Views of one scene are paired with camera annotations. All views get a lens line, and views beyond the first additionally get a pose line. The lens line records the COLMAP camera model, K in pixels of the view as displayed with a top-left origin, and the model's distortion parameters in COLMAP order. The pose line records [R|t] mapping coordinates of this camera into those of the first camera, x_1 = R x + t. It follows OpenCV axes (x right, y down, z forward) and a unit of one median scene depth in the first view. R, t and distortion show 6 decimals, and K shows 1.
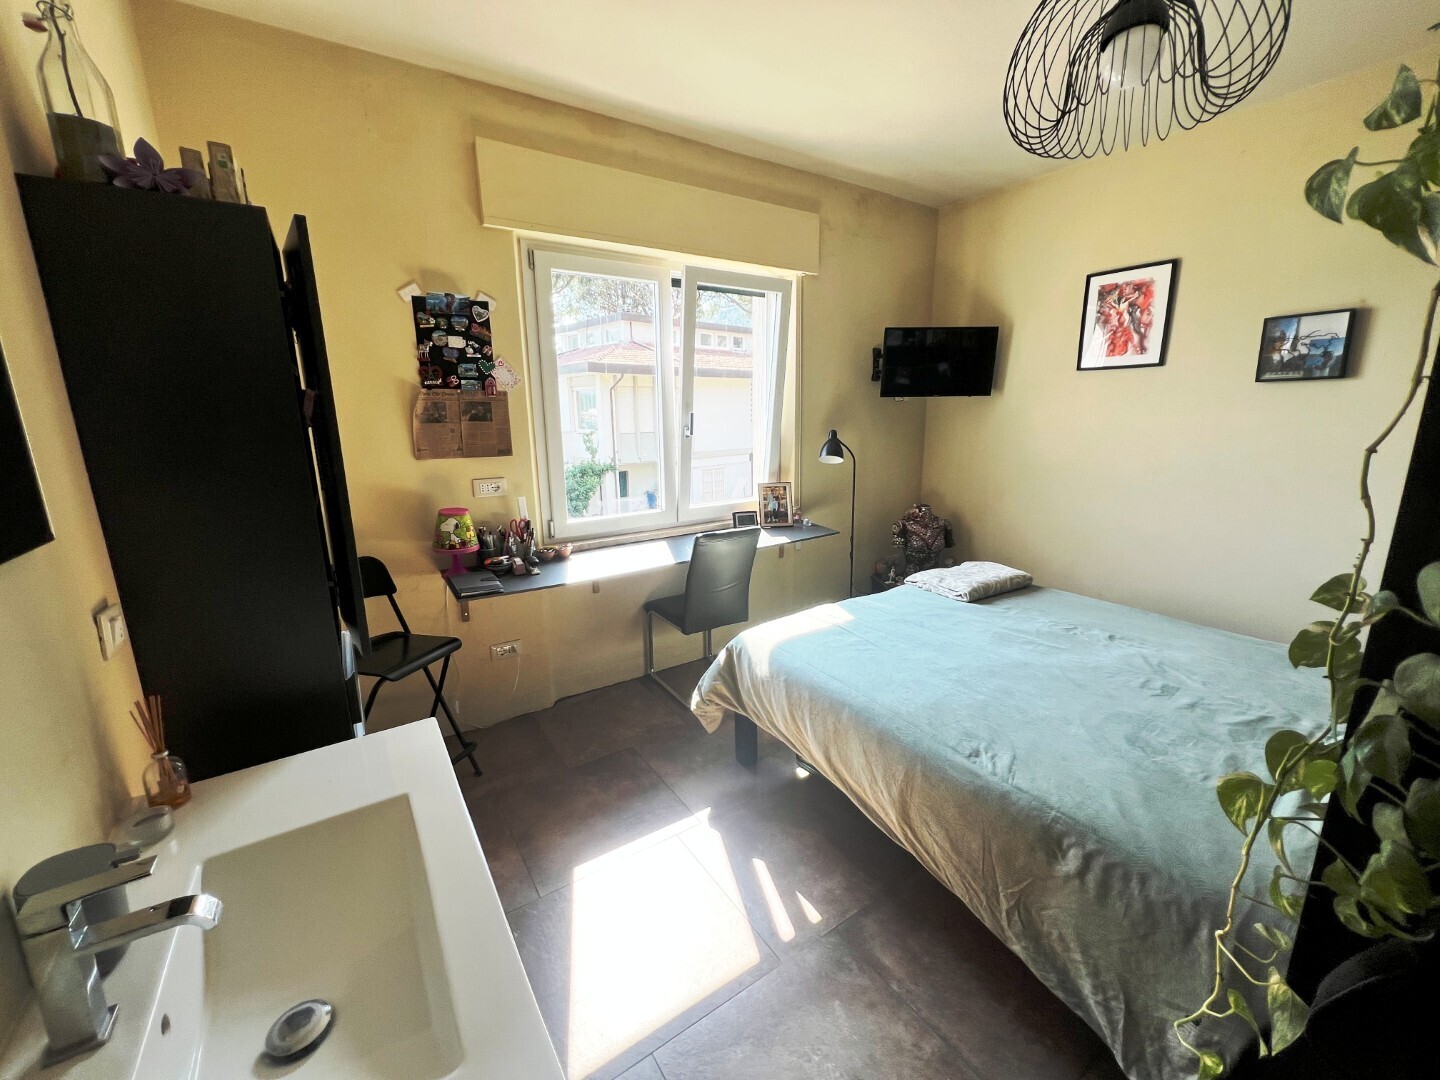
lens RADIAL K [[574.9, 0, 719.8], [0, 574.9, 535.3], [0, 0, 1]] dist [-0.000096, 0.000650]
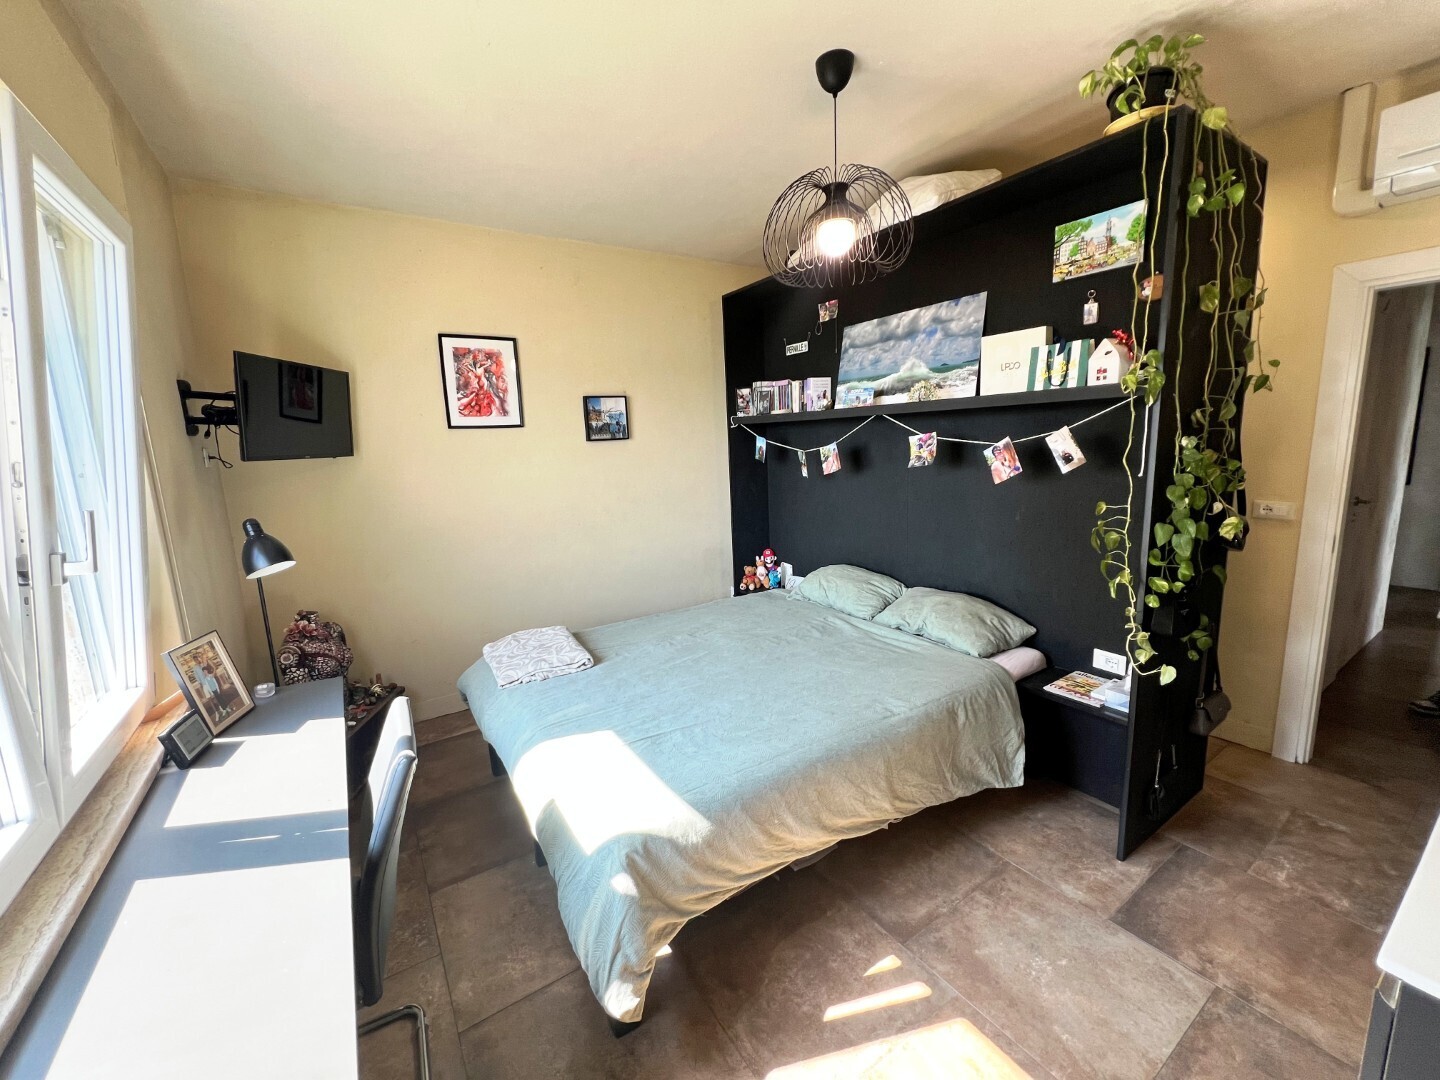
lens RADIAL K [[574.9, 0, 719.9], [0, 574.9, 538.1], [0, 0, 1]] dist [-0.000096, 0.000650]
pose [[0.009736, -0.157970, 0.987396, -0.492541], [0.254554, 0.955303, 0.150325, -0.184144], [-0.967009, 0.249882, 0.049513, 0.735328]]
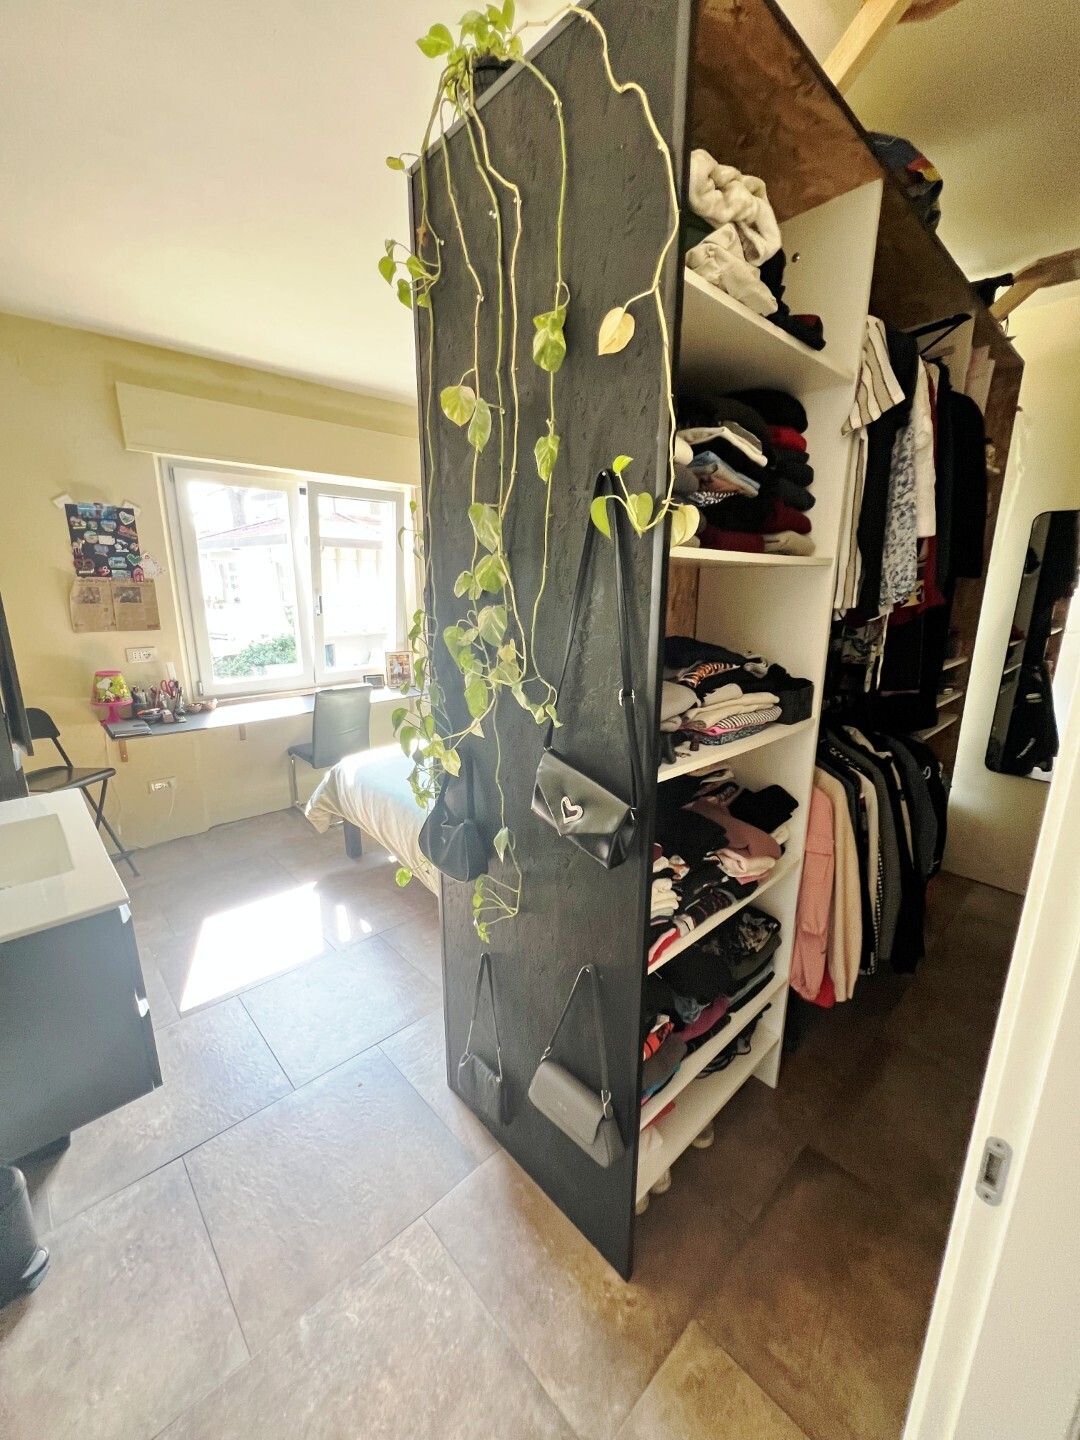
lens RADIAL K [[574.9, 0, 543.0], [0, 574.9, 722.0], [0, 0, 1]] dist [-0.000096, 0.000650]
pose [[0.985903, -0.021491, 0.165931, 0.268789], [0.017459, 0.999517, 0.025721, 0.049649], [-0.166404, -0.022462, 0.985802, -0.415238]]
